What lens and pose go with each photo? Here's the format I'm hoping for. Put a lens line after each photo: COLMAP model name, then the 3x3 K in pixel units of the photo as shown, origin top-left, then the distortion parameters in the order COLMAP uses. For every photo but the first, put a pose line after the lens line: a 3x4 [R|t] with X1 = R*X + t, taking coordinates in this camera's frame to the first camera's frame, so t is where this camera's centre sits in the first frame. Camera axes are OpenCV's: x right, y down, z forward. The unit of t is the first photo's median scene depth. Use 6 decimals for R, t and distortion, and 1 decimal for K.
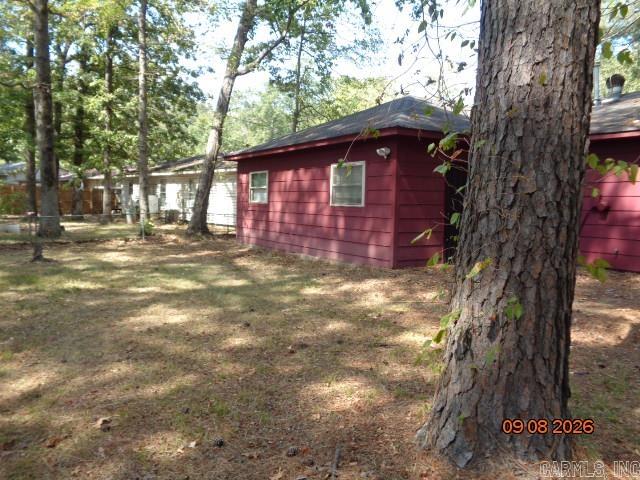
lens RADIAL K [[477.7, 0, 320.0], [0, 477.7, 240.0], [0, 0, 1]] dist [0.006888, -0.000206]
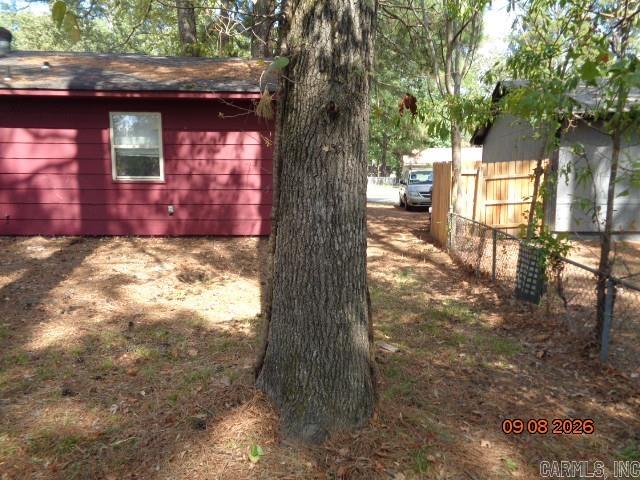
lens RADIAL K [[477.7, 0, 320.0], [0, 477.7, 240.0], [0, 0, 1]] dist [0.006888, -0.000206]
pose [[0.540244, -0.130333, 0.831354, 0.224467], [0.069510, 0.991469, 0.110265, 0.012331], [-0.838633, -0.001783, 0.544694, -0.062743]]
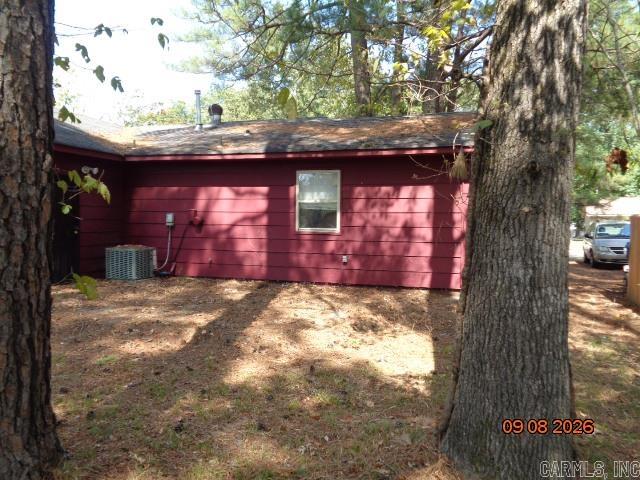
lens RADIAL K [[477.7, 0, 320.0], [0, 477.7, 240.0], [0, 0, 1]] dist [0.006888, -0.000206]
pose [[0.785187, -0.030963, 0.618484, 0.191888], [0.048769, 0.998739, -0.011915, 0.000659], [-0.617335, 0.039519, 0.785707, -0.048140]]
